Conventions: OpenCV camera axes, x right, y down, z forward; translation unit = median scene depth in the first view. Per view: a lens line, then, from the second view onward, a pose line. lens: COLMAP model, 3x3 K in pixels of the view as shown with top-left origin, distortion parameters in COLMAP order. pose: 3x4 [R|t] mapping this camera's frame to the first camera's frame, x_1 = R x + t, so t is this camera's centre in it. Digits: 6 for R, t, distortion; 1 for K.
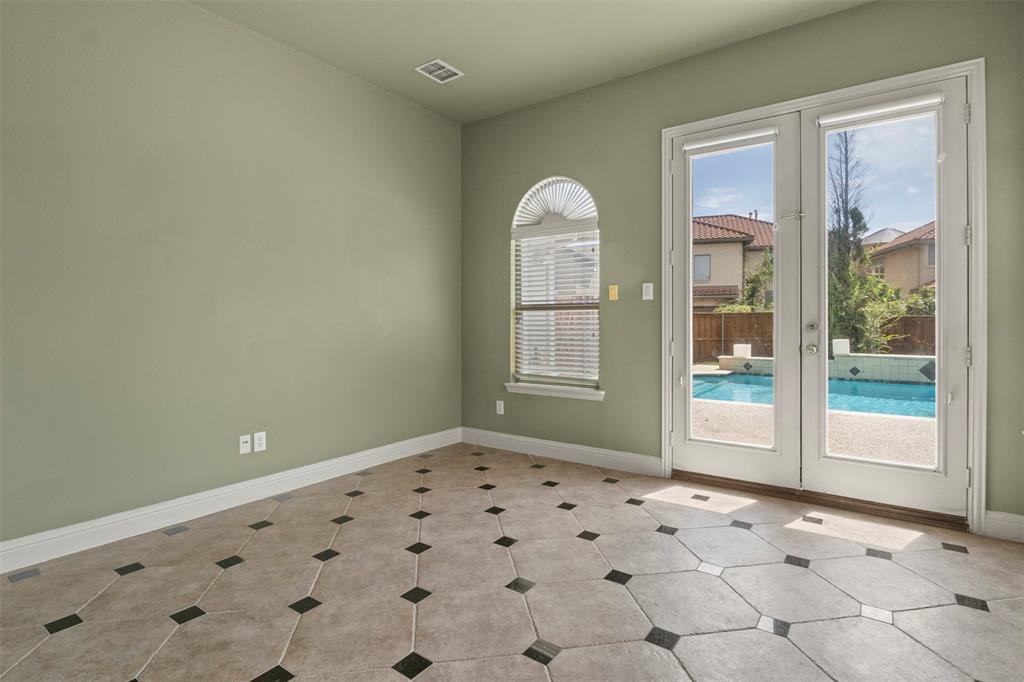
lens RADIAL K [[514.2, 0, 508.9], [0, 514.2, 325.7], [0, 0, 1]] dist [-0.009491, -0.000707]
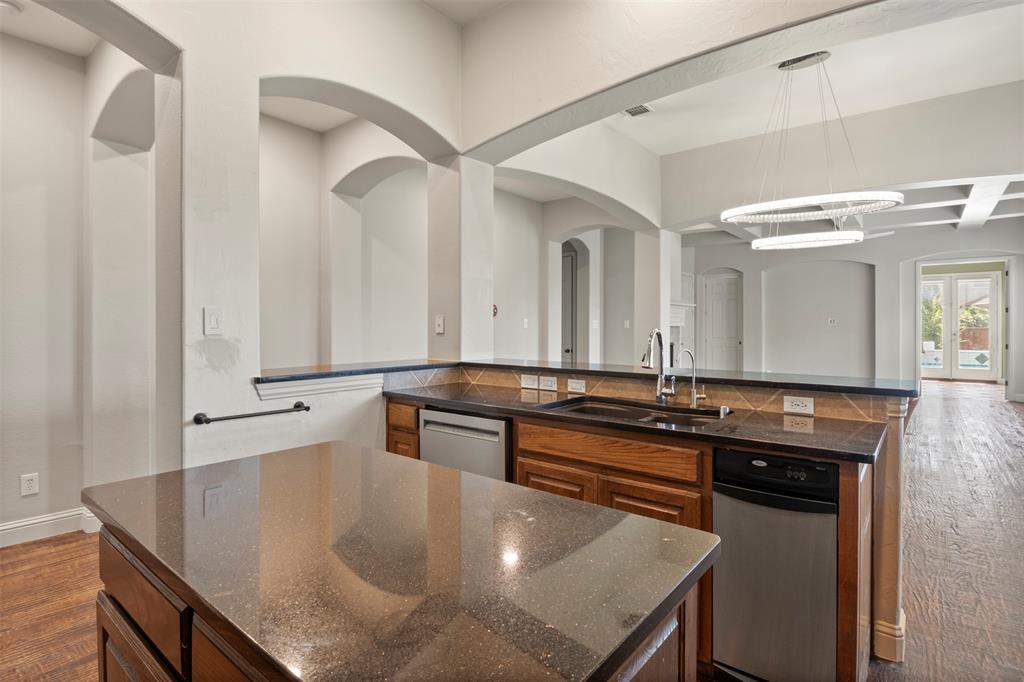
lens RADIAL K [[514.2, 0, 508.9], [0, 514.2, 325.7], [0, 0, 1]] dist [-0.009491, -0.000707]
pose [[0.998923, 0.007417, -0.045801, -0.638629], [-0.007885, 0.999918, -0.010052, 0.000341], [0.045723, 0.010402, 0.998900, -0.736720]]
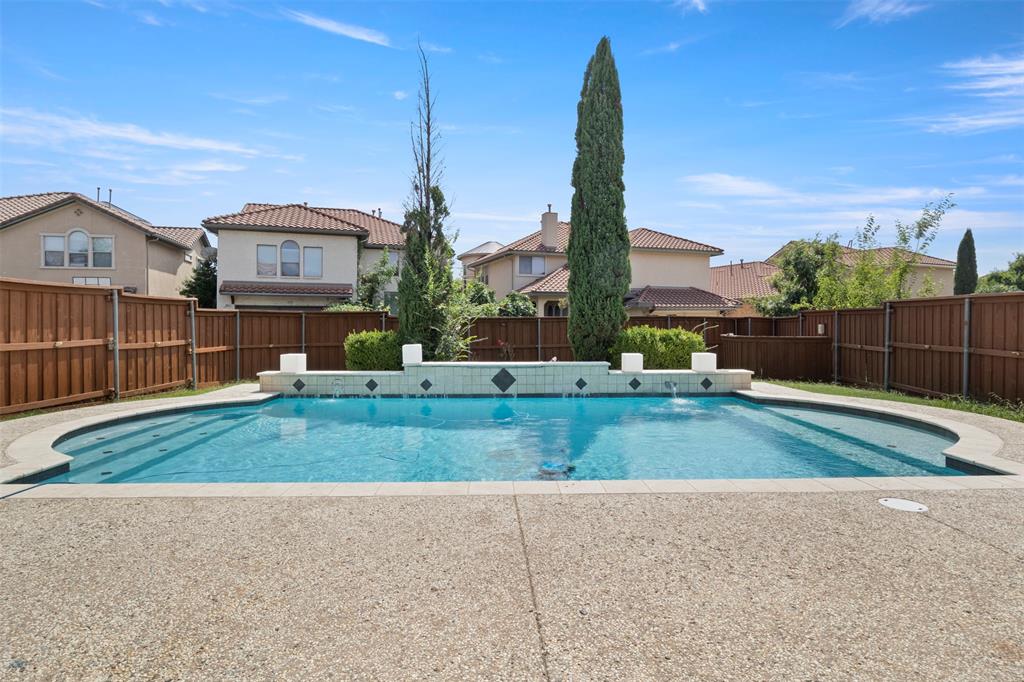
lens RADIAL K [[514.2, 0, 508.9], [0, 514.2, 325.7], [0, 0, 1]] dist [-0.009491, -0.000707]
pose [[0.793988, 0.001568, 0.607932, 0.258246], [0.002845, 0.999976, -0.006294, 0.003154], [-0.607927, 0.006727, 0.793964, 0.259154]]
